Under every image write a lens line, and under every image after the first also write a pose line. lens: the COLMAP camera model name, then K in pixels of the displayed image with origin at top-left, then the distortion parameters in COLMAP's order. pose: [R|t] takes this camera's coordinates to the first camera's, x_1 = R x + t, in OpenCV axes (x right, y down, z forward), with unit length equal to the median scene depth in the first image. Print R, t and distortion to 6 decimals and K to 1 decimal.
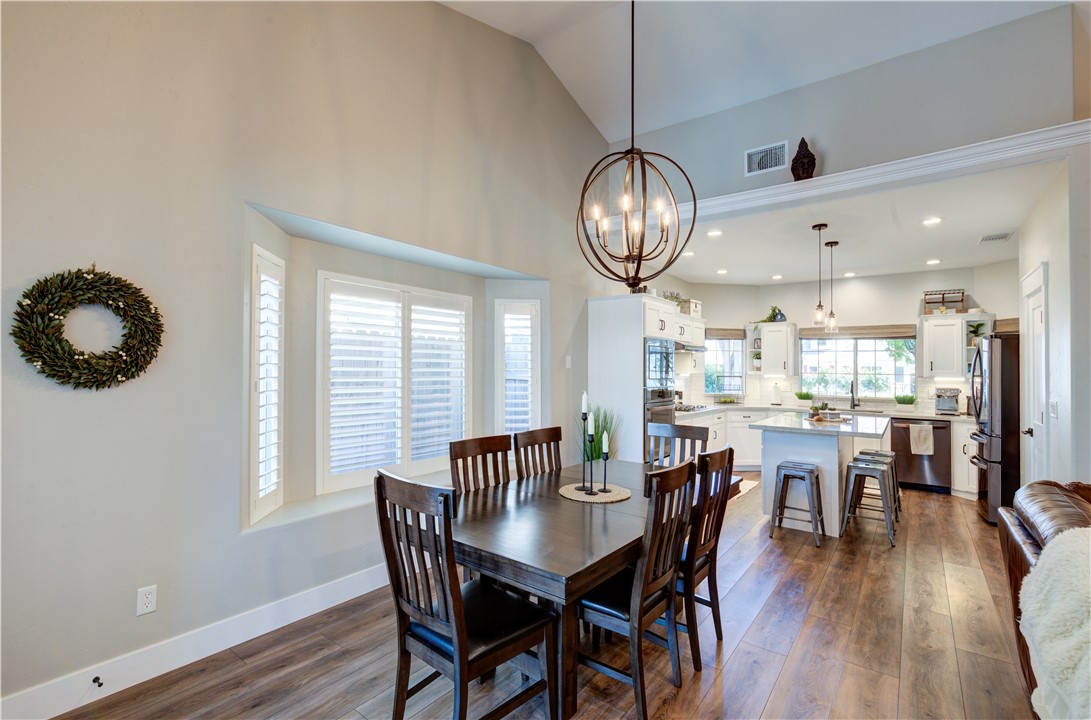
lens RADIAL K [[479.1, 0, 587.2], [0, 479.1, 340.2], [0, 0, 1]] dist [0.003793, -0.000607]
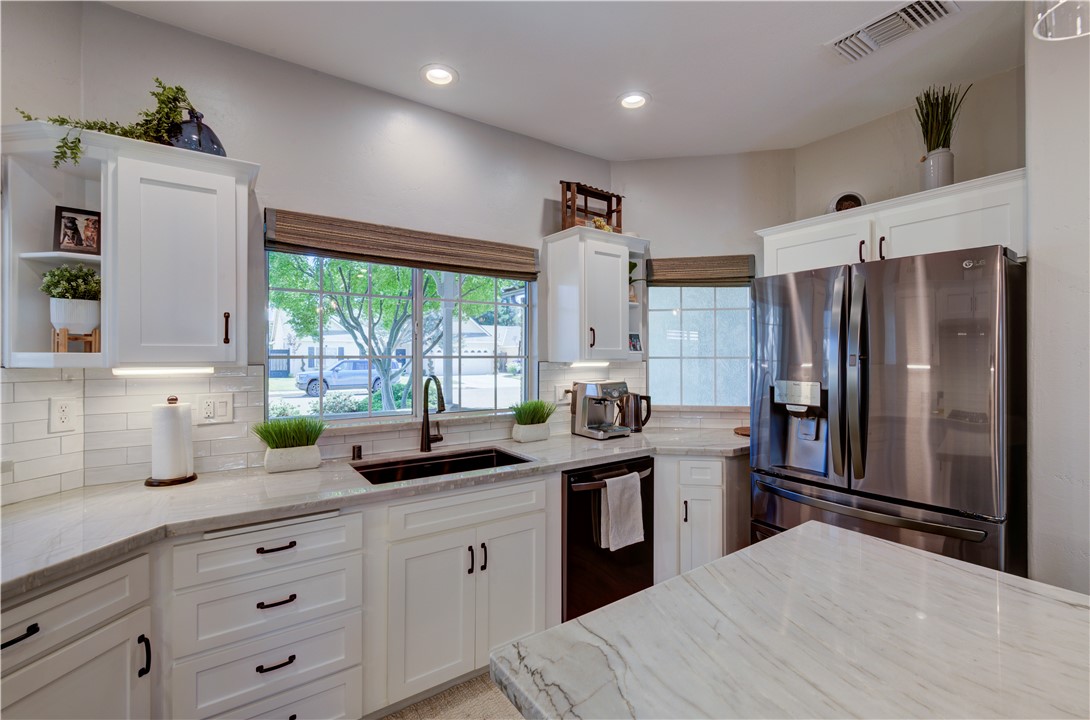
lens RADIAL K [[478.6, 0, 558.5], [0, 478.6, 361.1], [0, 0, 1]] dist [0.003793, -0.000607]
pose [[0.350446, -0.023854, 0.936279, 0.262162], [-0.053814, 0.997511, 0.045557, 0.054267], [-0.935036, -0.066350, 0.348290, 0.831823]]
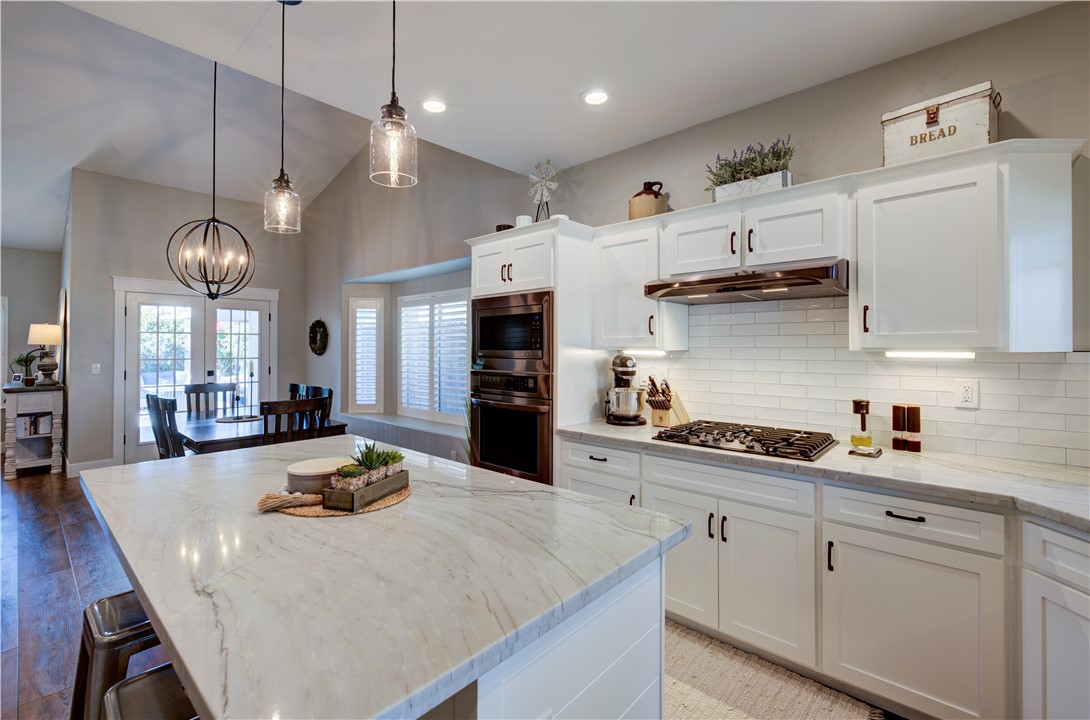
lens RADIAL K [[478.6, 0, 561.5], [0, 478.6, 341.6], [0, 0, 1]] dist [0.003793, -0.000607]
pose [[-0.121561, -0.022481, -0.992329, 0.568730], [0.064459, 0.997454, -0.030494, 0.060901], [0.990489, -0.067672, -0.119802, 0.859075]]
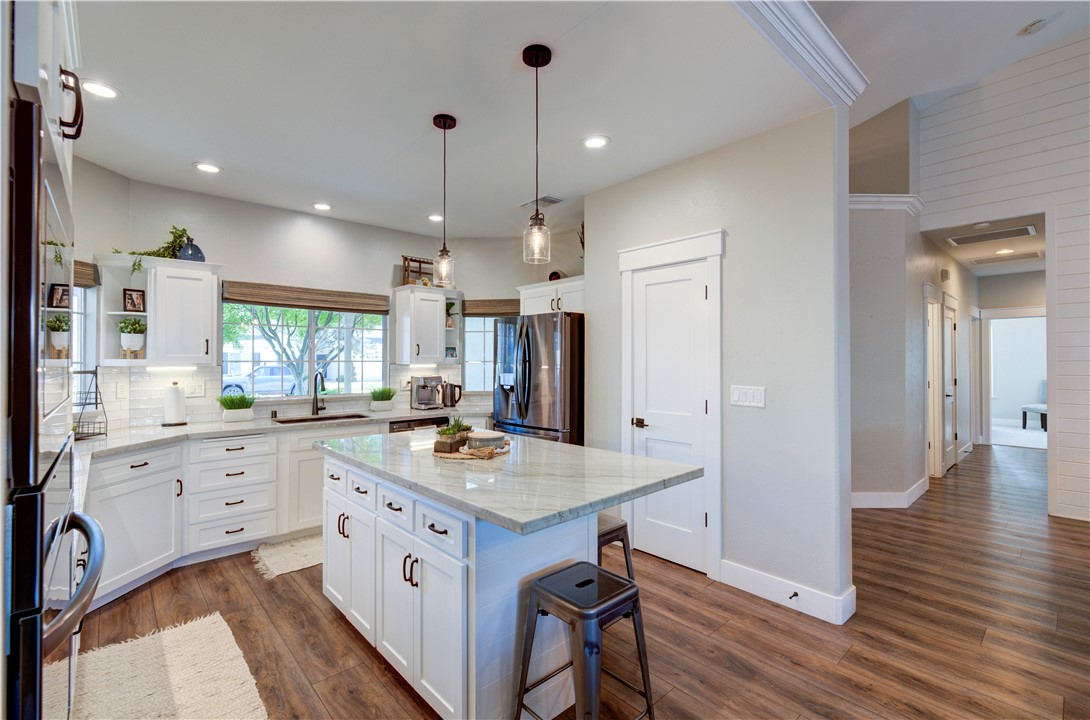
lens RADIAL K [[478.6, 0, 527.5], [0, 478.6, 359.7], [0, 0, 1]] dist [0.003793, -0.000607]
pose [[0.267035, -0.011755, 0.963615, 0.007983], [-0.054889, 0.998117, 0.027387, 0.036640], [-0.962122, -0.060205, 0.265887, 0.591954]]
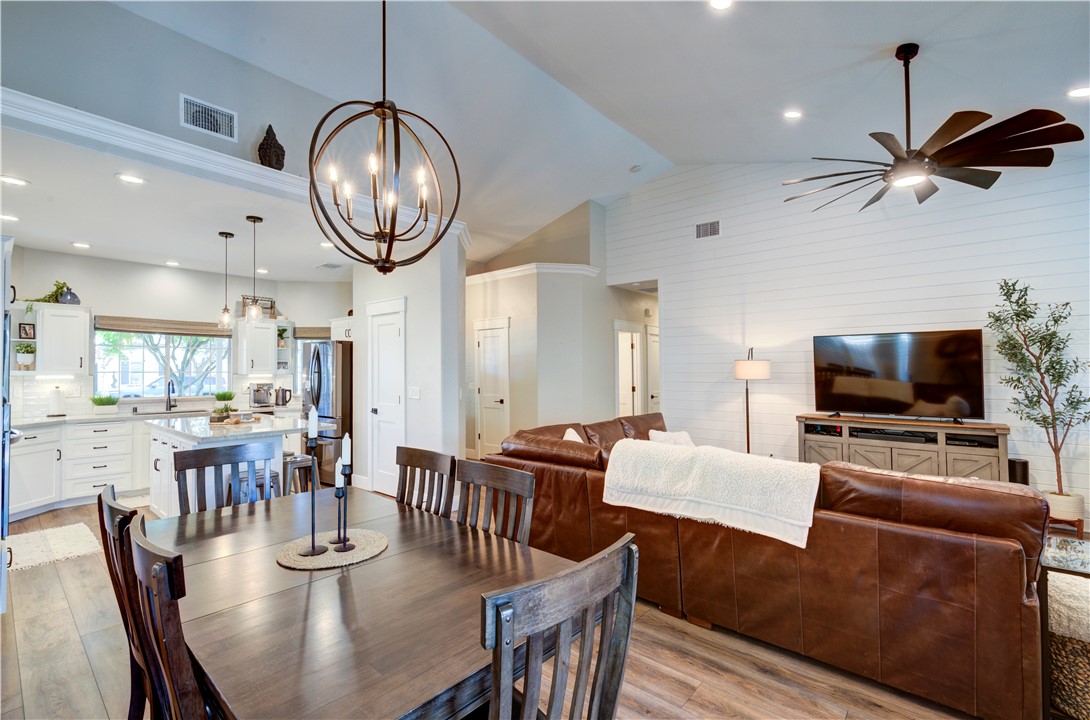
lens RADIAL K [[478.6, 0, 510.8], [0, 478.6, 368.2], [0, 0, 1]] dist [0.003793, -0.000607]
pose [[0.159112, -0.008029, 0.987228, -0.253900], [-0.058678, 0.998122, 0.017575, 0.009004], [-0.985515, -0.060725, 0.158342, 0.236612]]
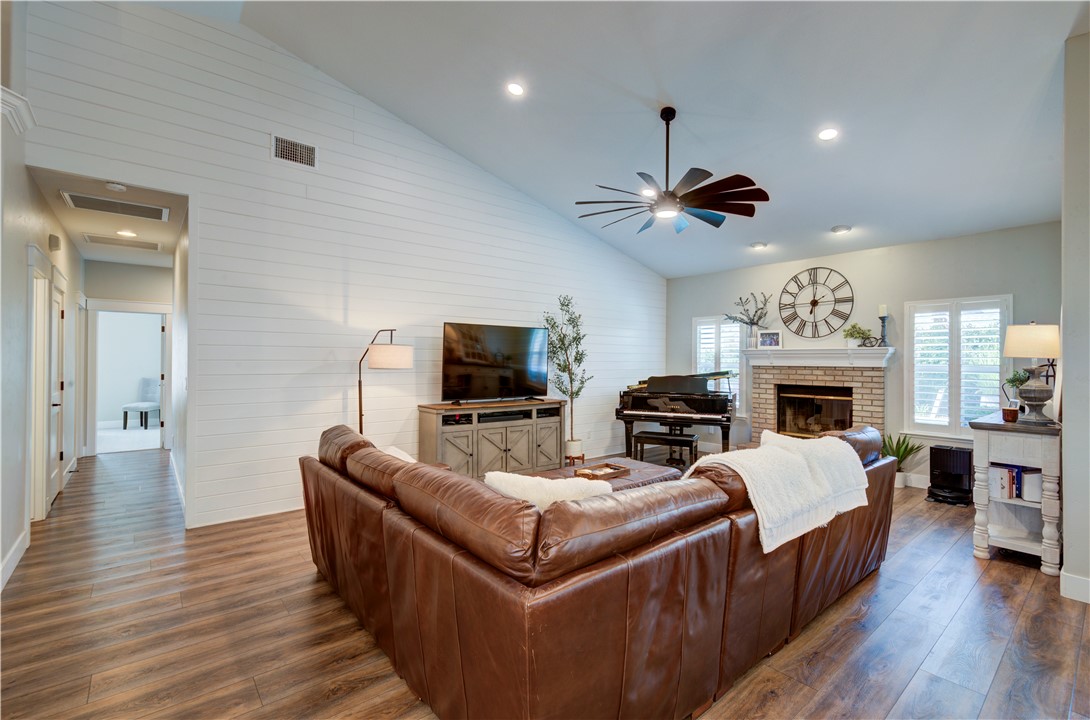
lens RADIAL K [[478.6, 0, 555.5], [0, 478.6, 356.6], [0, 0, 1]] dist [0.003793, -0.000607]
pose [[-0.961194, -0.017222, 0.275334, 0.223806], [-0.035743, 0.997412, -0.062391, 0.034312], [-0.273547, -0.069811, -0.959322, 0.528601]]
